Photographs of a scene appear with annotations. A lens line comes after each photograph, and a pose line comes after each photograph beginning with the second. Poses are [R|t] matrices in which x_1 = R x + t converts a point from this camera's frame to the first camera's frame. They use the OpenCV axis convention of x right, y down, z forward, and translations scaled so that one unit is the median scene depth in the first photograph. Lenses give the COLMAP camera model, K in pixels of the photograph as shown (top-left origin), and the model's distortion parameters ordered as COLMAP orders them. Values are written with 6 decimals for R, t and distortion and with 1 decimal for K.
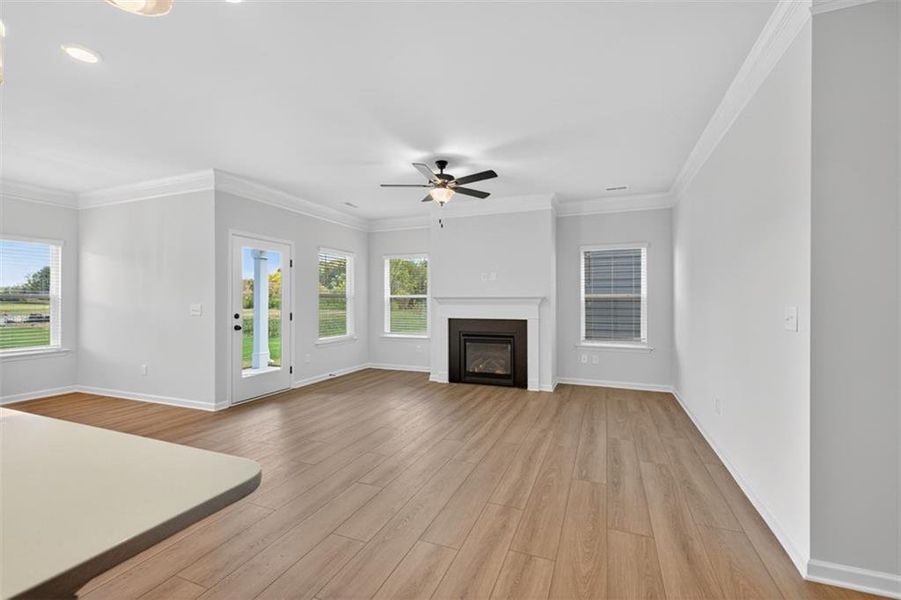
lens RADIAL K [[380.4, 0, 452.0], [0, 380.4, 302.6], [0, 0, 1]] dist [0.001477, 0.000066]
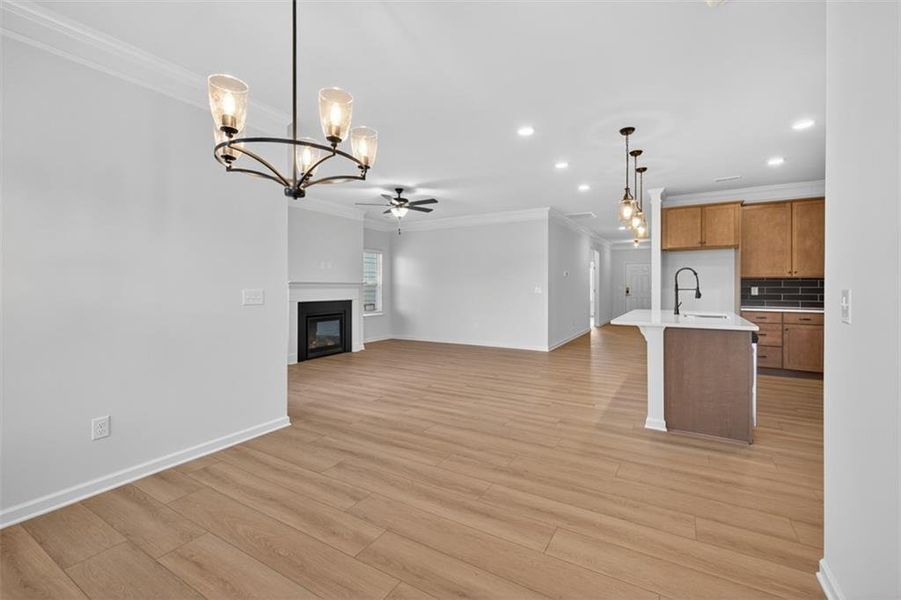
lens RADIAL K [[385.7, 0, 451.4], [0, 385.7, 285.7], [0, 0, 1]] dist [0.029909, 0.000028]
pose [[0.156997, 0.003846, 0.987592, -1.325887], [0.006597, 0.999966, -0.004942, 0.003723], [-0.987577, 0.007291, 0.156966, 0.525418]]
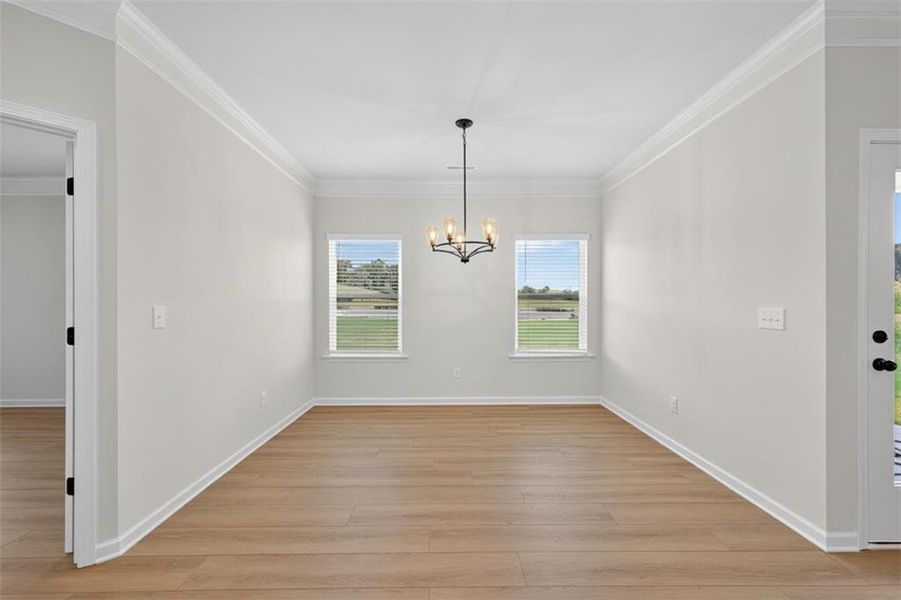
lens RADIAL K [[382.5, 0, 450.5], [0, 382.5, 300.0], [0, 0, 1]] dist [0.003381, 0.000480]
pose [[0.386400, -0.003894, -0.922323, -0.367367], [-0.003321, 0.999979, -0.005613, -0.000664], [0.922325, 0.005232, 0.386379, 0.411077]]
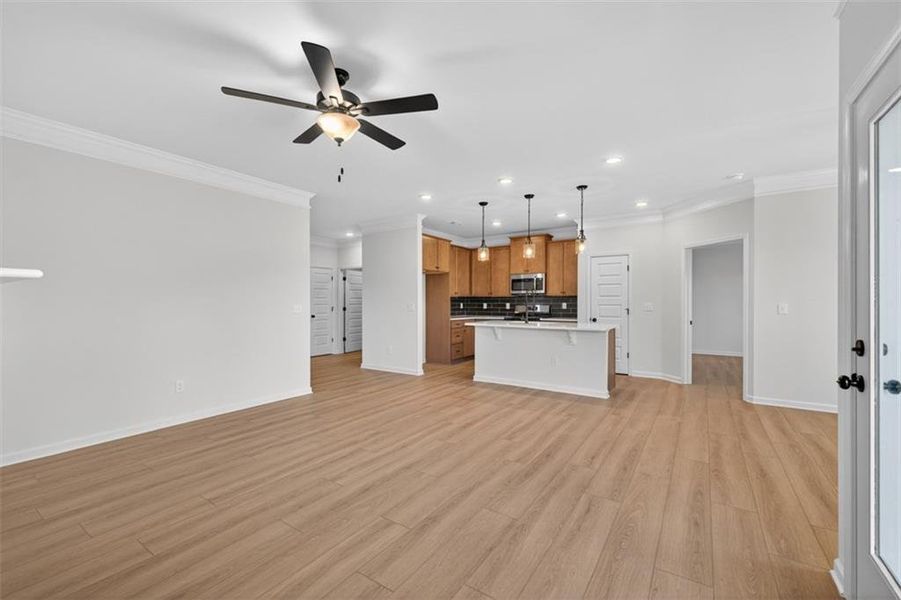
lens RADIAL K [[380.4, 0, 452.0], [0, 380.4, 302.6], [0, 0, 1]] dist [0.001477, 0.000066]
pose [[-0.980052, 0.001588, 0.198737, -0.297347], [0.003032, 0.999971, 0.006963, -0.006721], [-0.198720, 0.007427, -0.980028, 1.432964]]
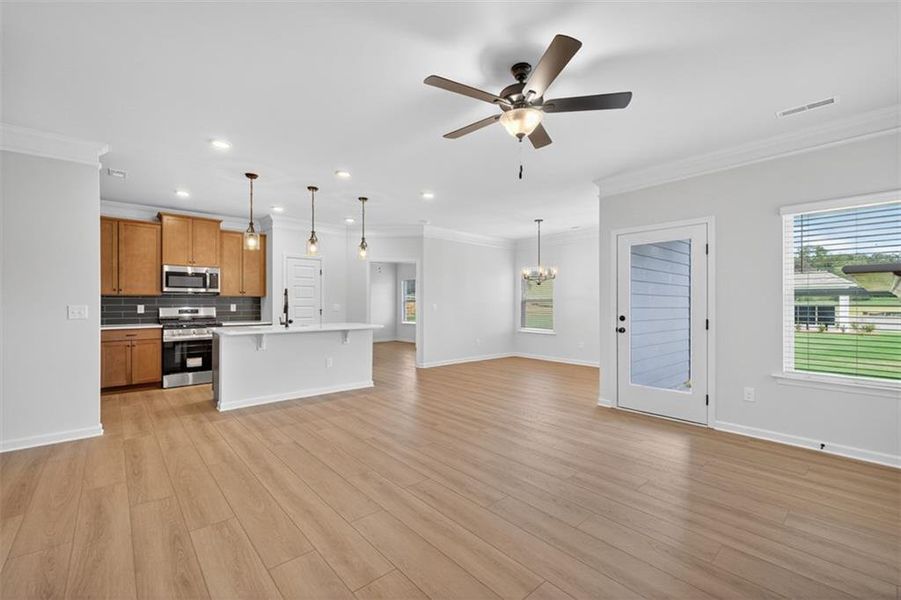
lens RADIAL K [[380.4, 0, 452.0], [0, 380.4, 302.6], [0, 0, 1]] dist [0.001477, 0.000066]
pose [[-0.440390, -0.000683, -0.897806, 0.509840], [-0.003921, 0.999992, 0.001163, -0.003336], [0.897798, 0.004032, -0.440389, 1.068619]]
